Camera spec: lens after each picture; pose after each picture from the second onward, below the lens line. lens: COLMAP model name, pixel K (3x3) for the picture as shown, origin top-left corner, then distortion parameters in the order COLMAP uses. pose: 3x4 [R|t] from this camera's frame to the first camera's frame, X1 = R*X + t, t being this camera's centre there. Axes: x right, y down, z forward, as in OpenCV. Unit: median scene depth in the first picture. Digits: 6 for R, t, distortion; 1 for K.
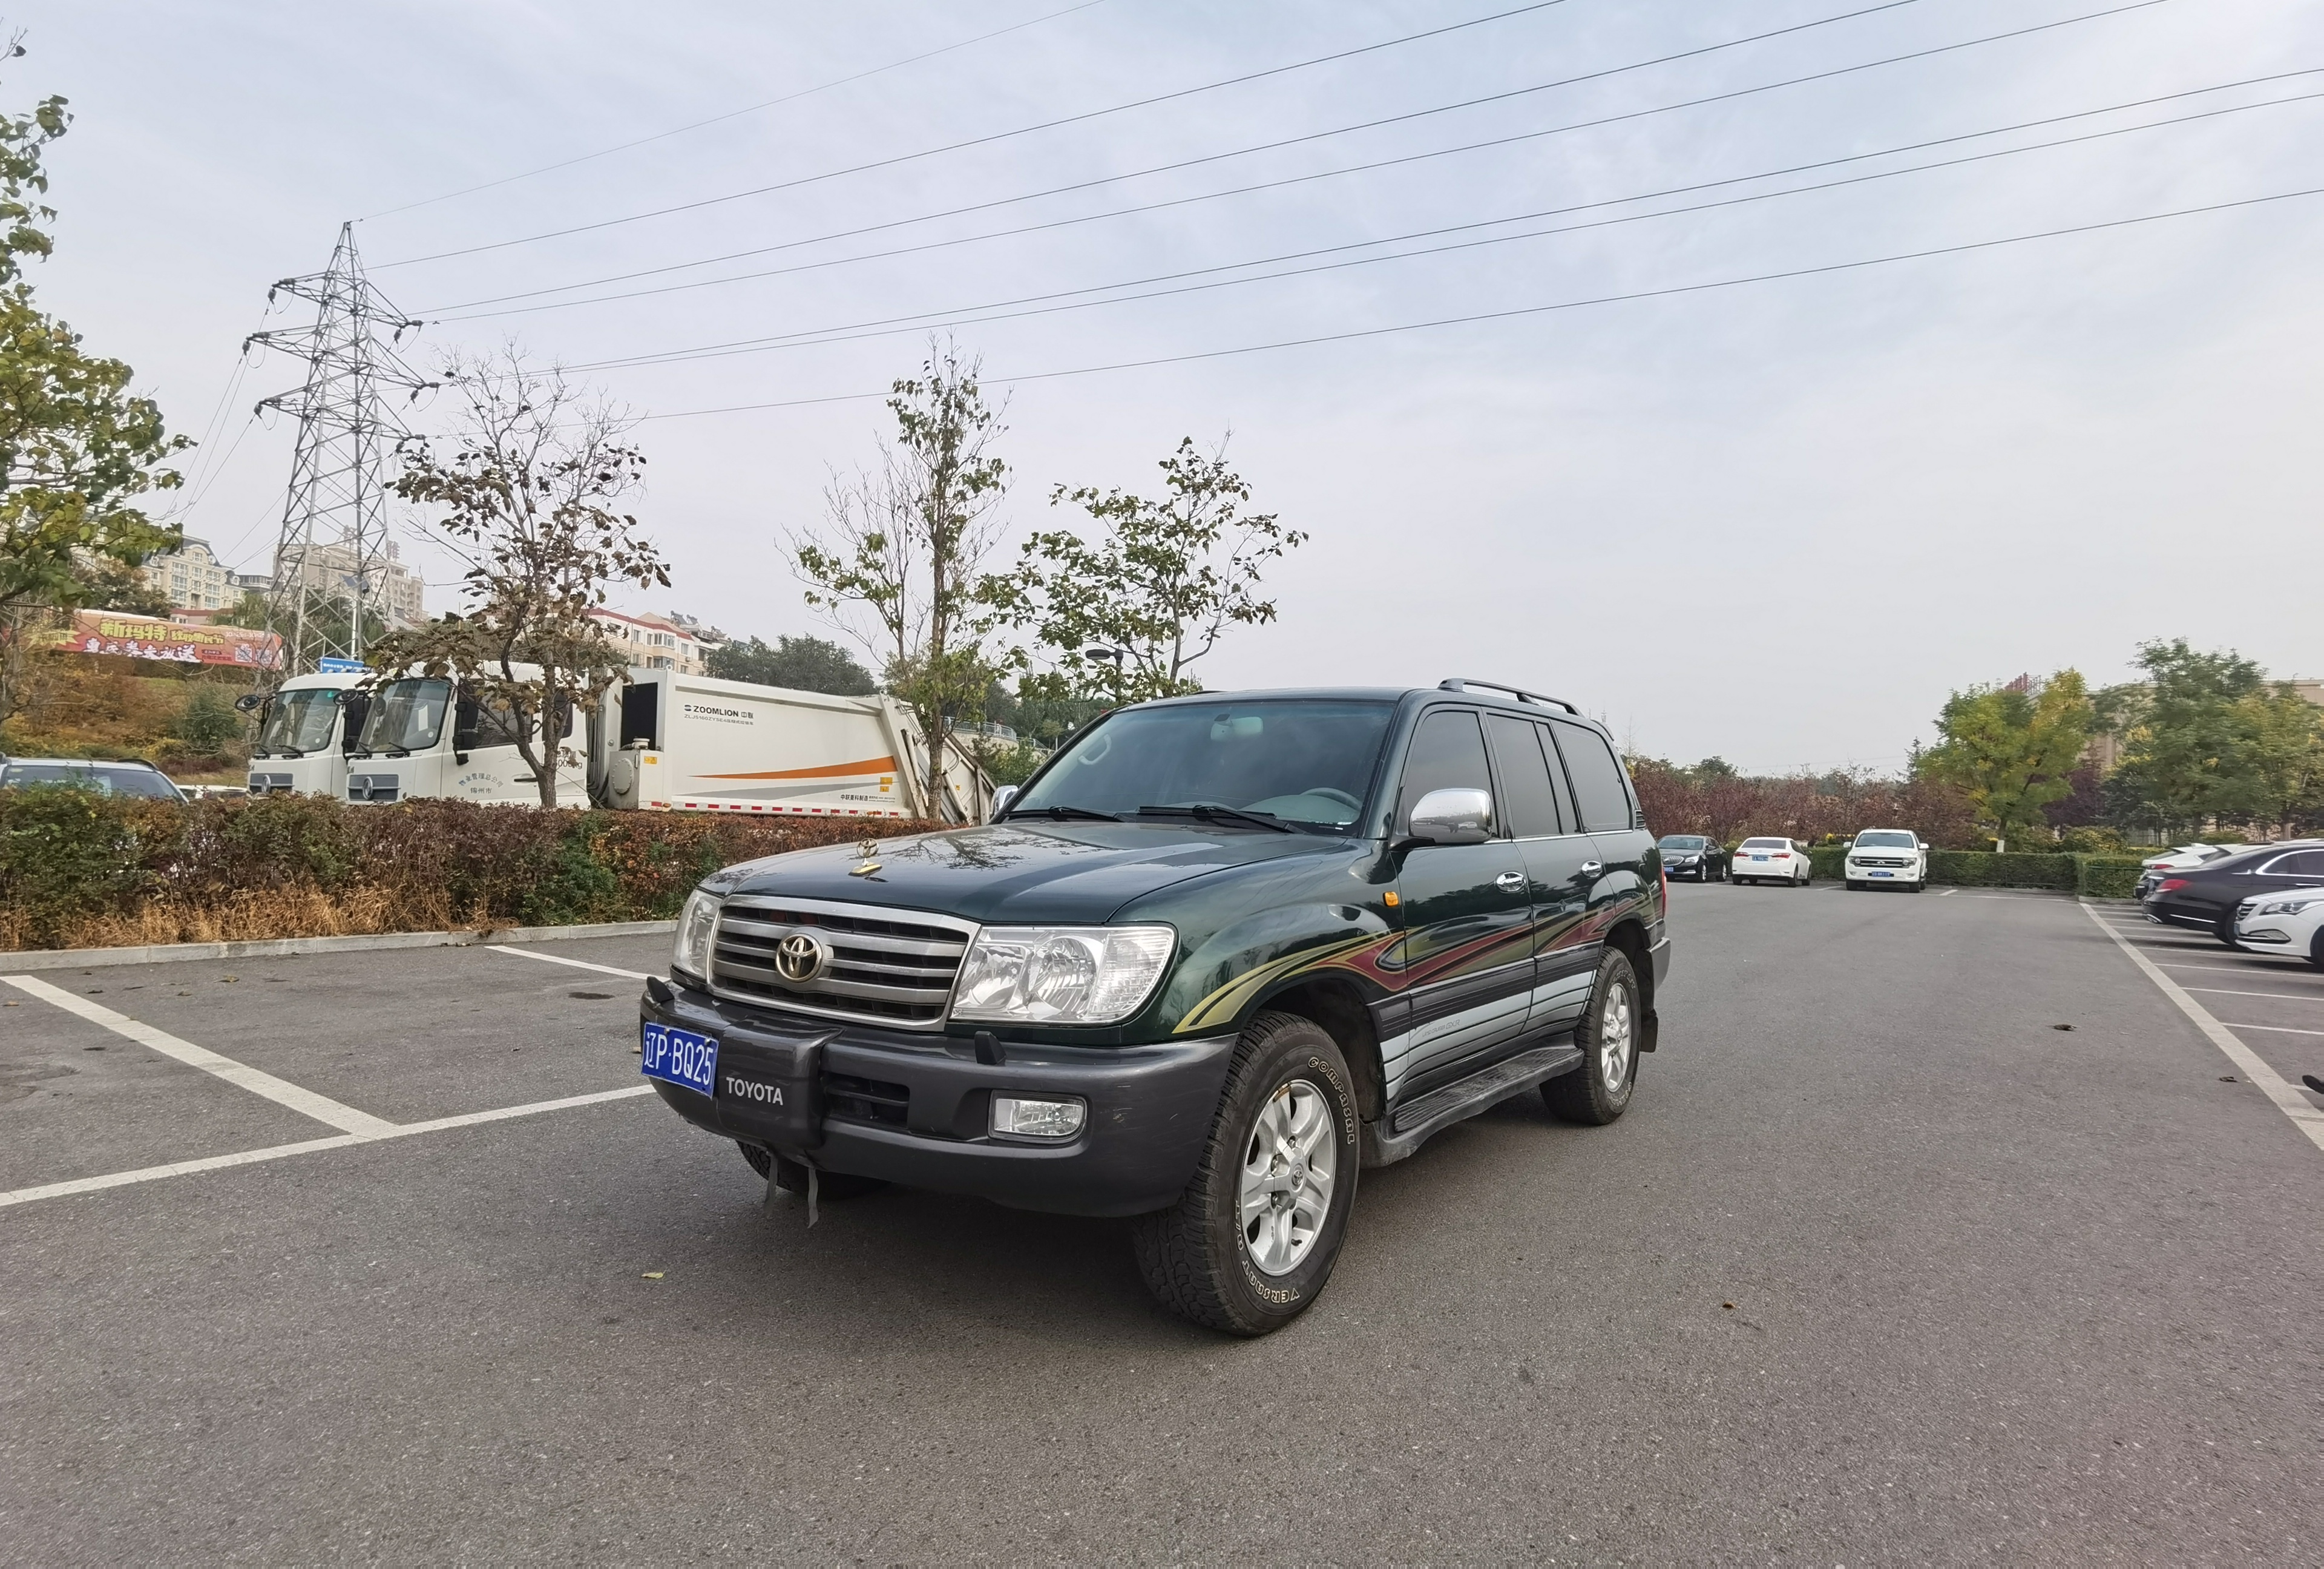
lens RADIAL K [[1246.0, 0, 1162.0], [0, 1246.0, 784.5], [0, 0, 1]] dist [-0.025021, -0.000204]
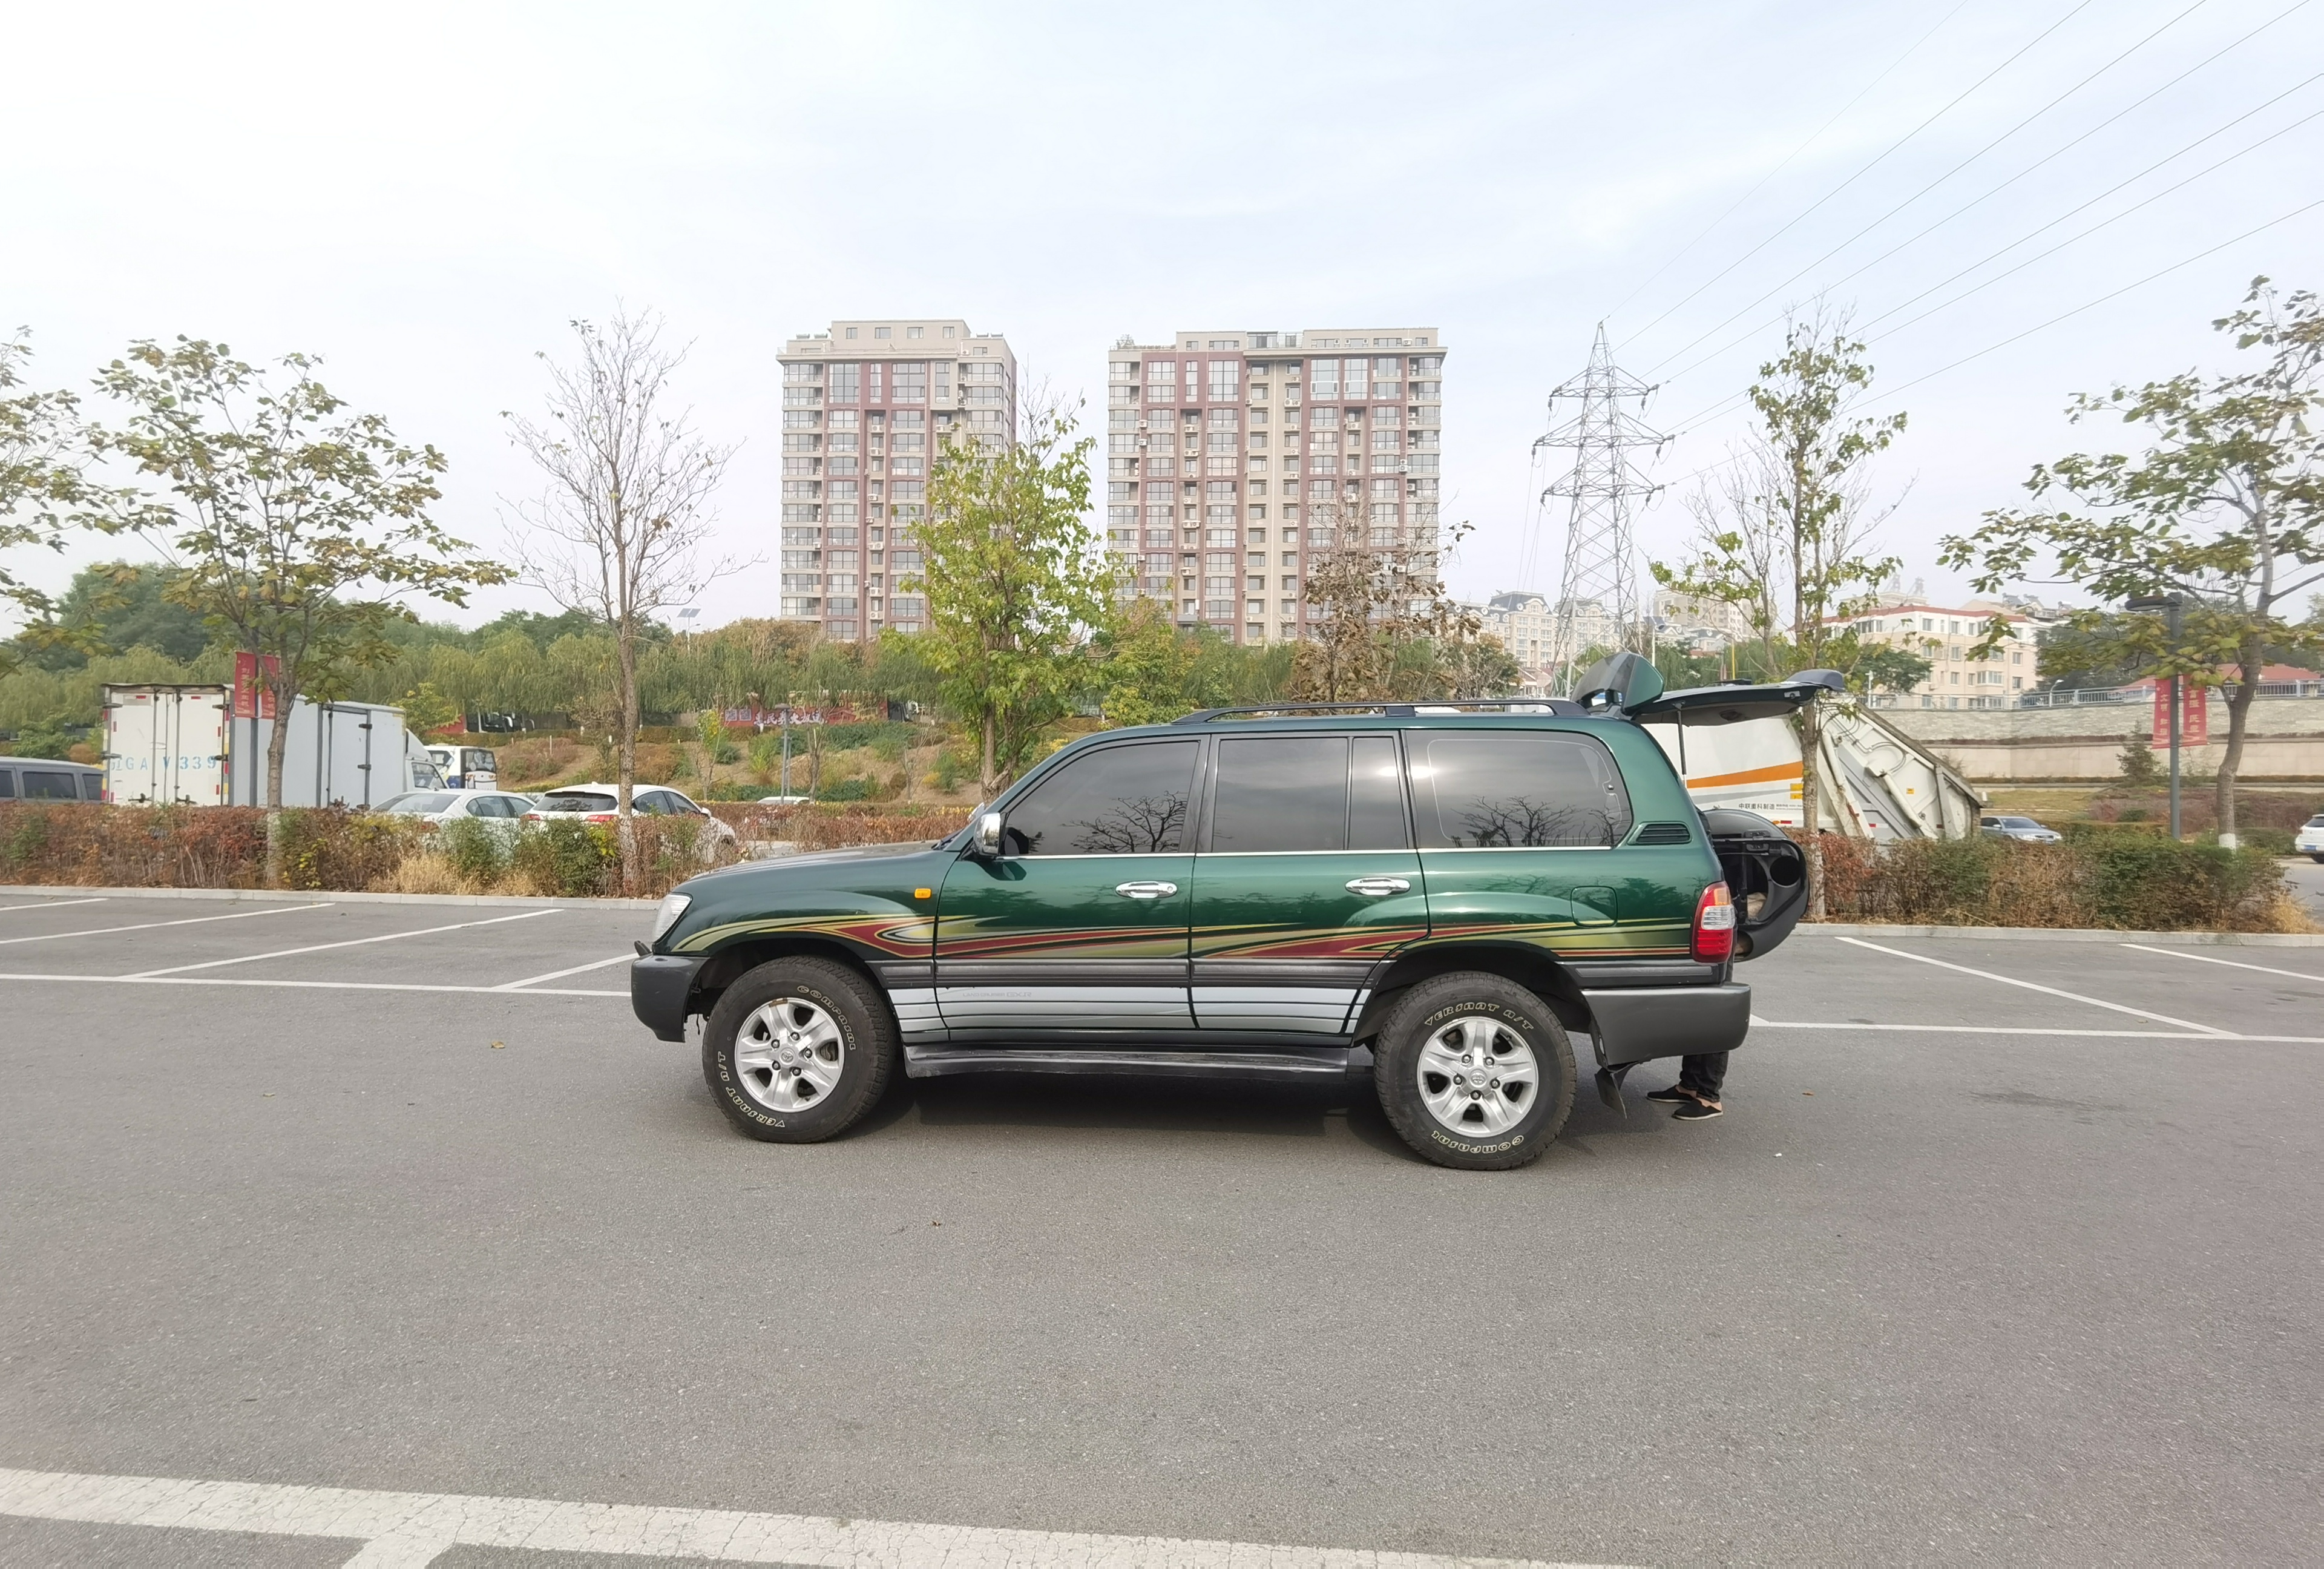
lens RADIAL K [[1217.1, 0, 1162.0], [0, 1217.1, 784.5], [0, 0, 1]] dist [0.001284, 0.000279]
pose [[0.483242, -0.042551, -0.874452, 0.346547], [0.040879, 0.998825, -0.026012, 0.002324], [0.874532, -0.023176, 0.484414, 0.124481]]
